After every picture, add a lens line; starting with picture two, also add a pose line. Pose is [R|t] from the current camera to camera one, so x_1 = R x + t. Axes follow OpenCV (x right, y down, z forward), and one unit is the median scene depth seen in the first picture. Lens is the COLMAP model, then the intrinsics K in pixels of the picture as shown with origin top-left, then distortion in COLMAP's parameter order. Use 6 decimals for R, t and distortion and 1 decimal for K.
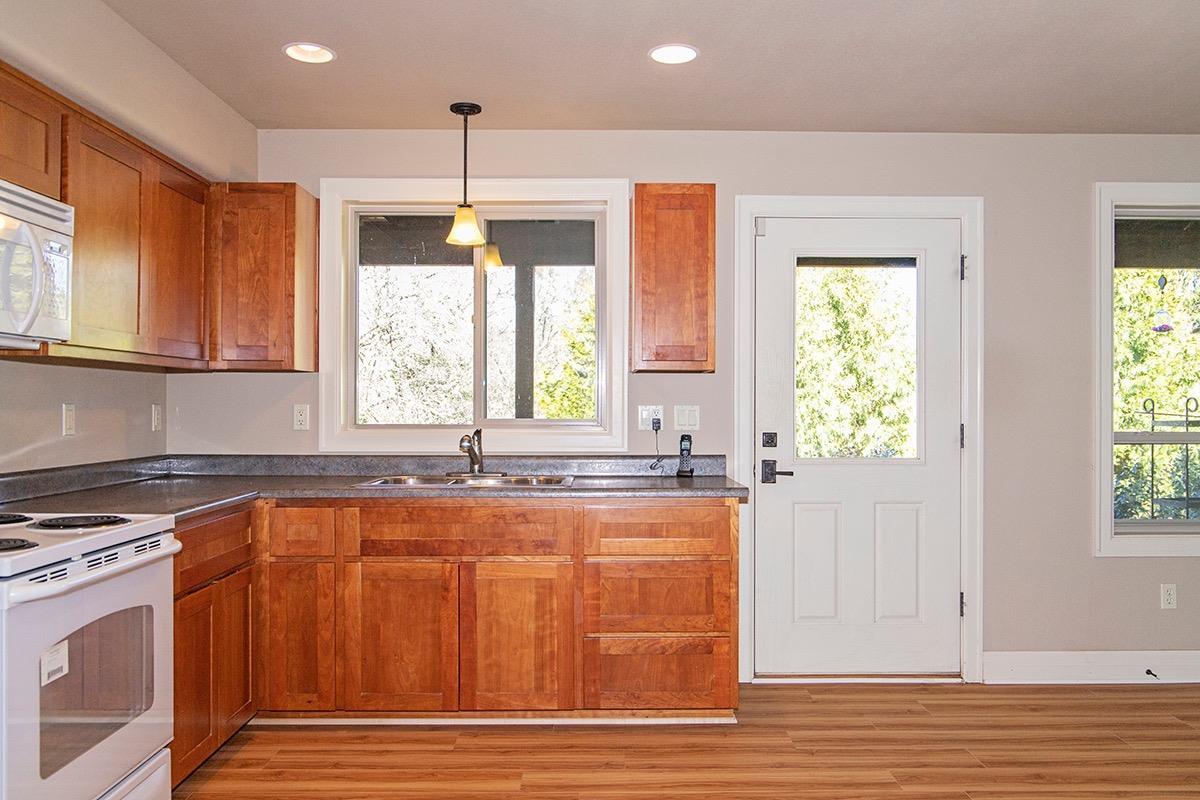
lens RADIAL K [[950.8, 0, 600.6], [0, 950.8, 398.8], [0, 0, 1]] dist [-0.004212, 0.000483]
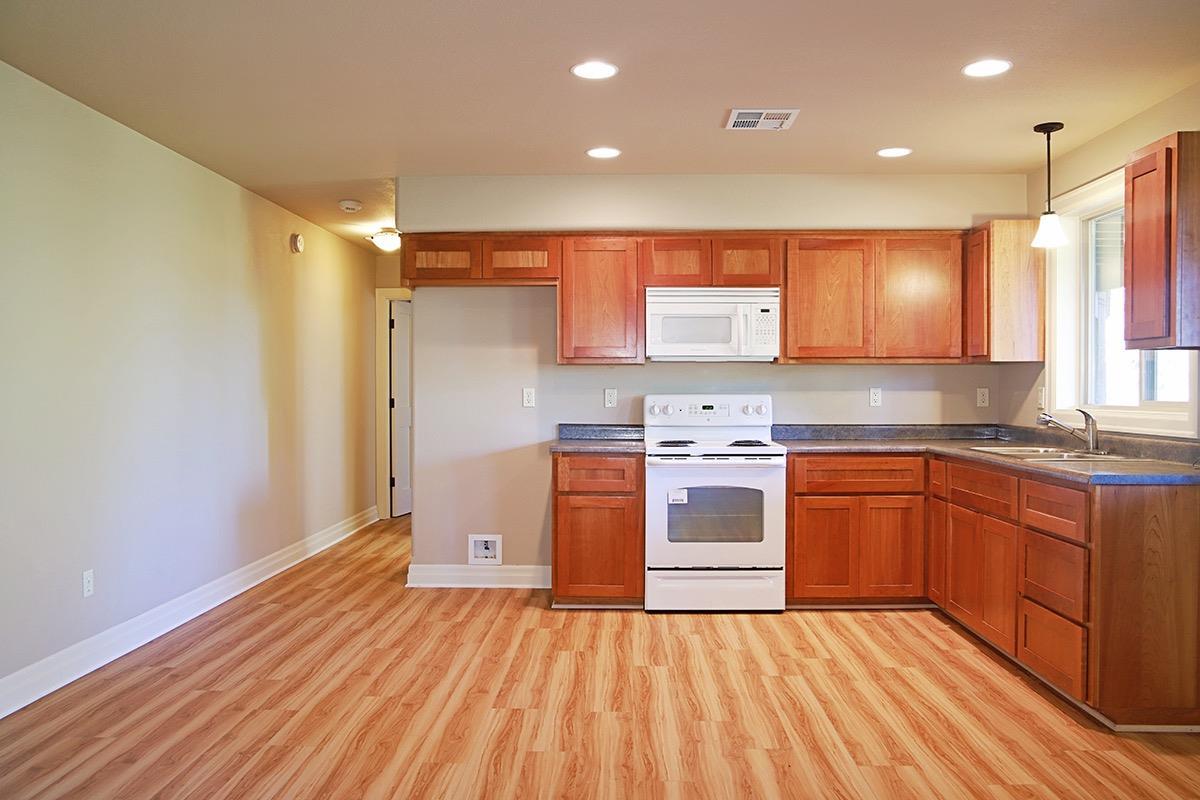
lens RADIAL K [[950.8, 0, 600.3], [0, 950.8, 398.4], [0, 0, 1]] dist [-0.004212, 0.000483]
pose [[-0.034107, 0.016371, -0.999284, 1.194497], [0.010408, 0.999817, 0.016025, -0.005482], [0.999364, -0.009854, -0.034271, 0.583843]]
